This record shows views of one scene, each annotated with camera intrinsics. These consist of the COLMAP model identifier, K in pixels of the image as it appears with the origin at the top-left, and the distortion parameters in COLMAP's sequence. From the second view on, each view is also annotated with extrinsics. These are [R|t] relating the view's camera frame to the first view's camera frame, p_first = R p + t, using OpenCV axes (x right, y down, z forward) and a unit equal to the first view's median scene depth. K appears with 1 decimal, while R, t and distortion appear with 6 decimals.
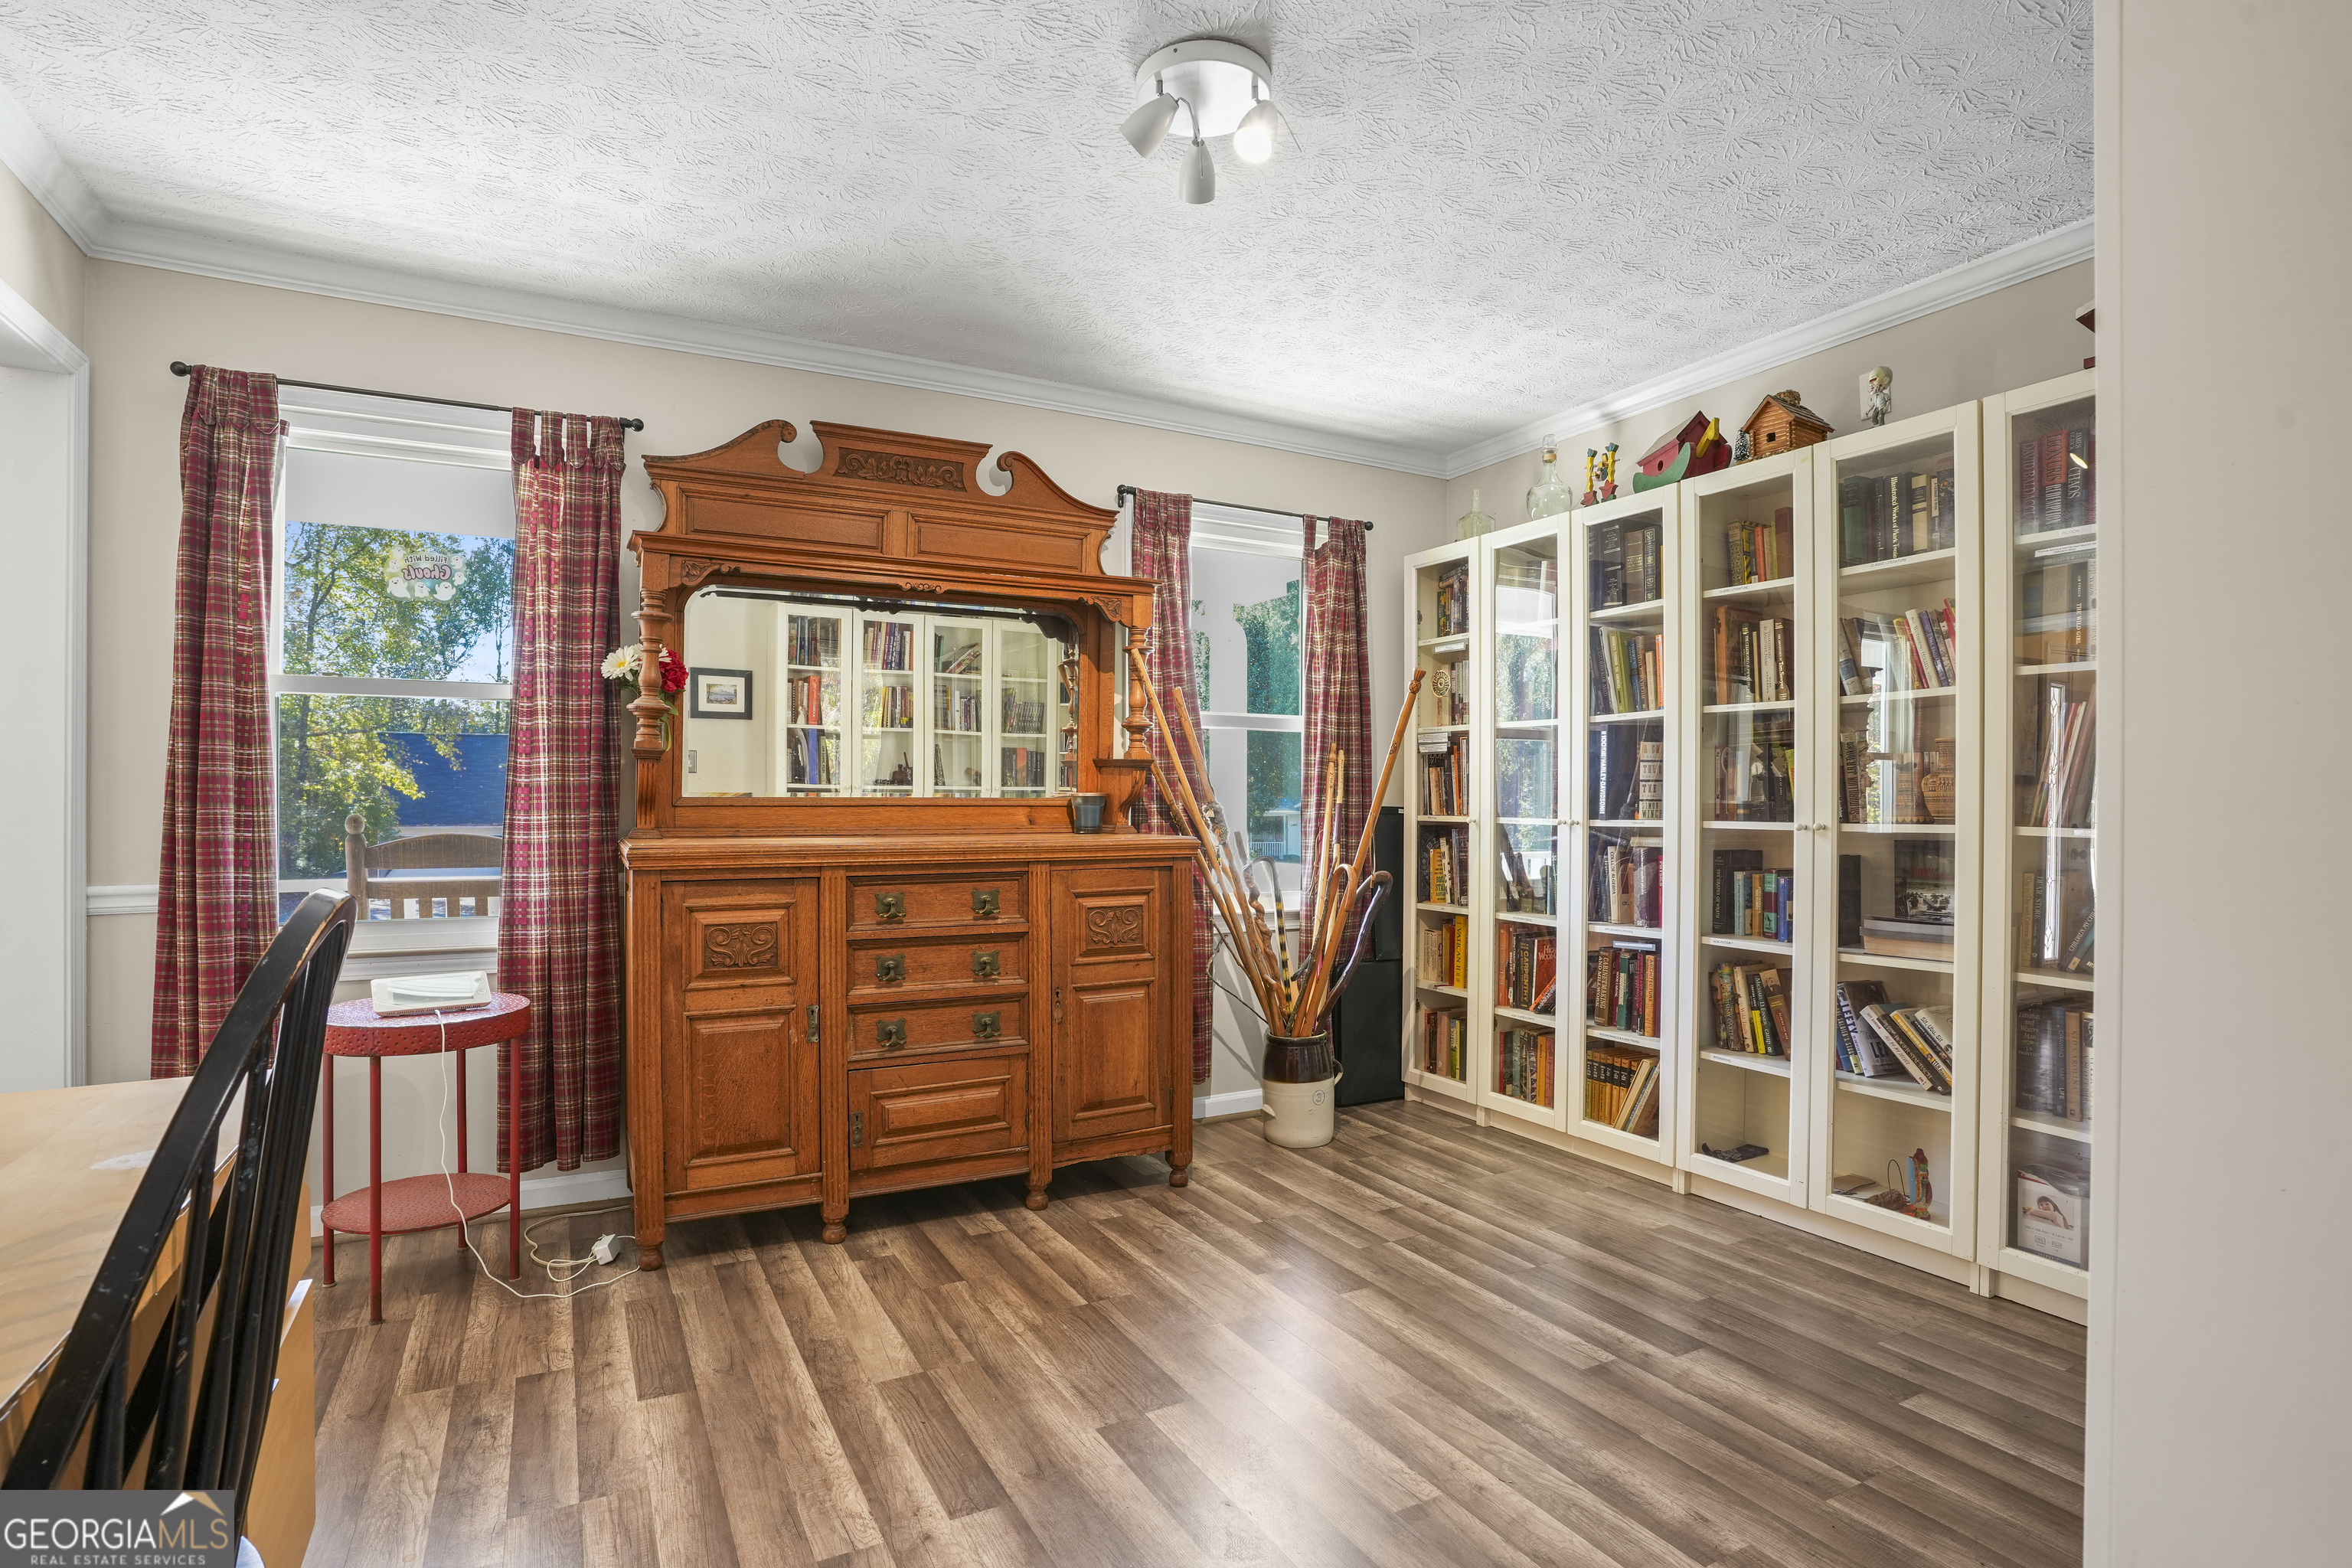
lens RADIAL K [[1157.9, 0, 1172.3], [0, 1157.9, 794.6], [0, 0, 1]] dist [-0.066137, 0.024482]
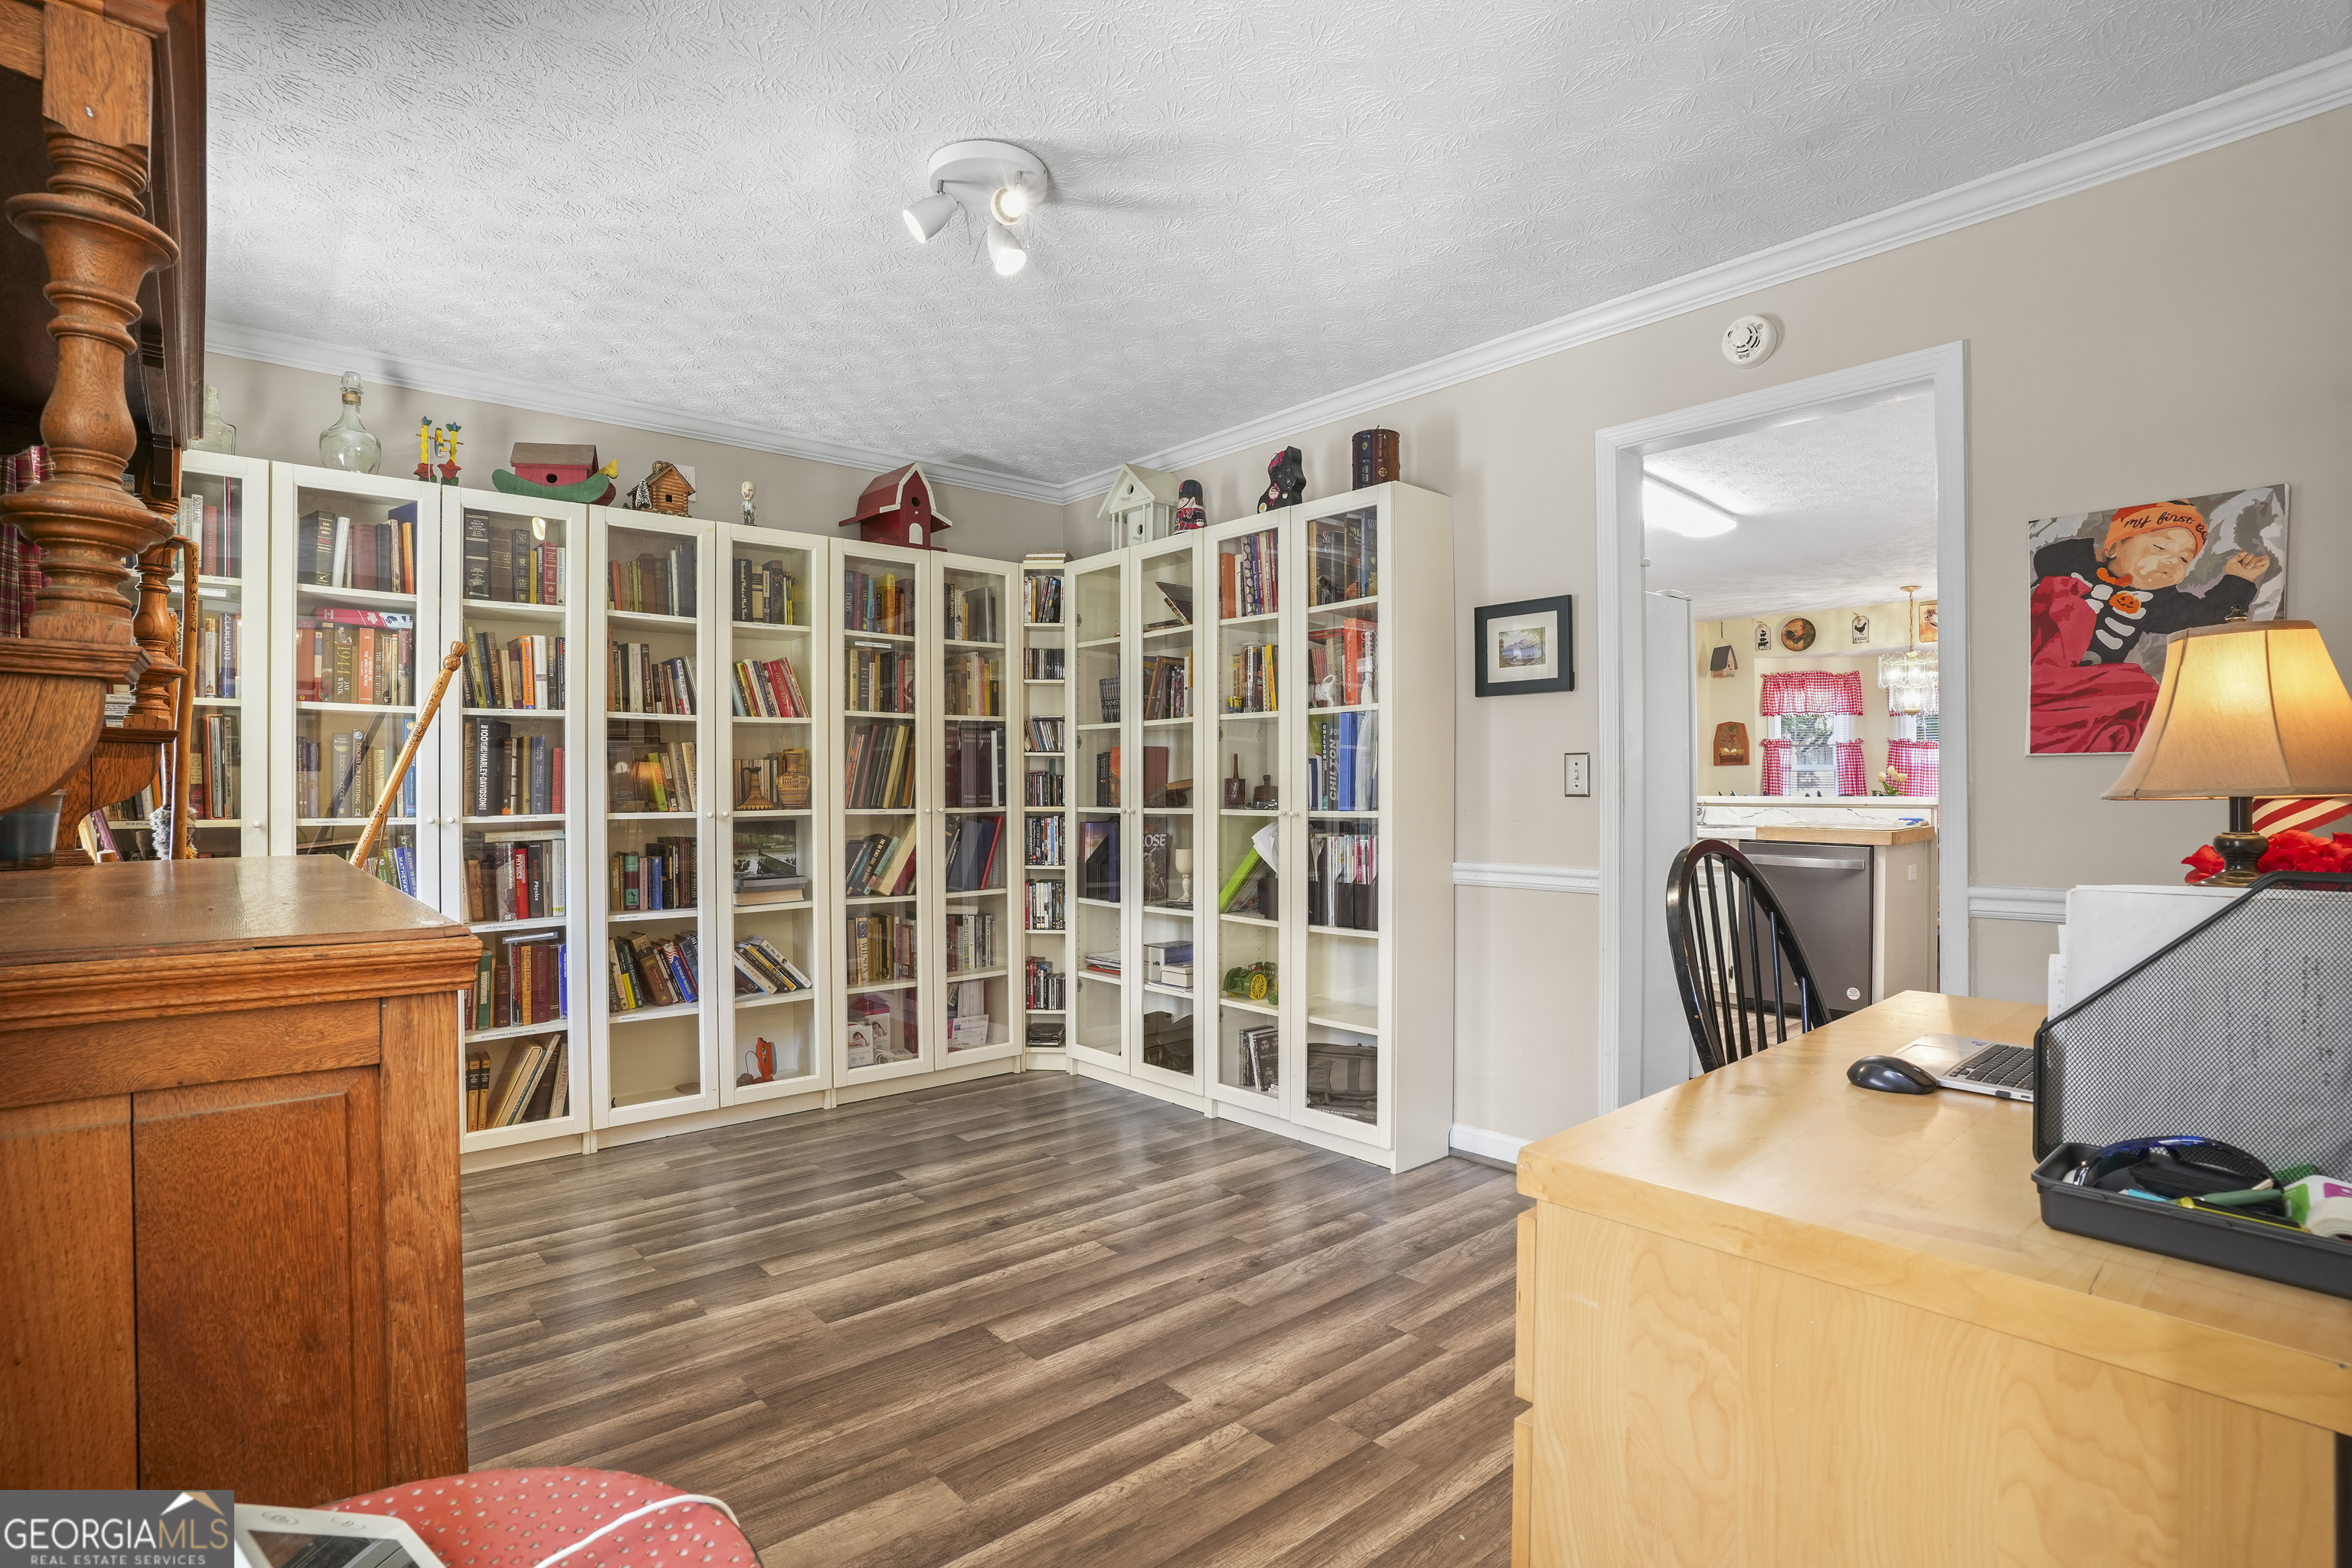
lens RADIAL K [[1157.9, 0, 1159.4], [0, 1157.9, 769.4], [0, 0, 1]] dist [-0.066137, 0.024482]
pose [[-0.216810, 0.017708, 0.976053, -0.893833], [0.001686, 0.999841, -0.017765, 0.001696], [-0.976212, -0.002206, -0.216805, 0.847308]]
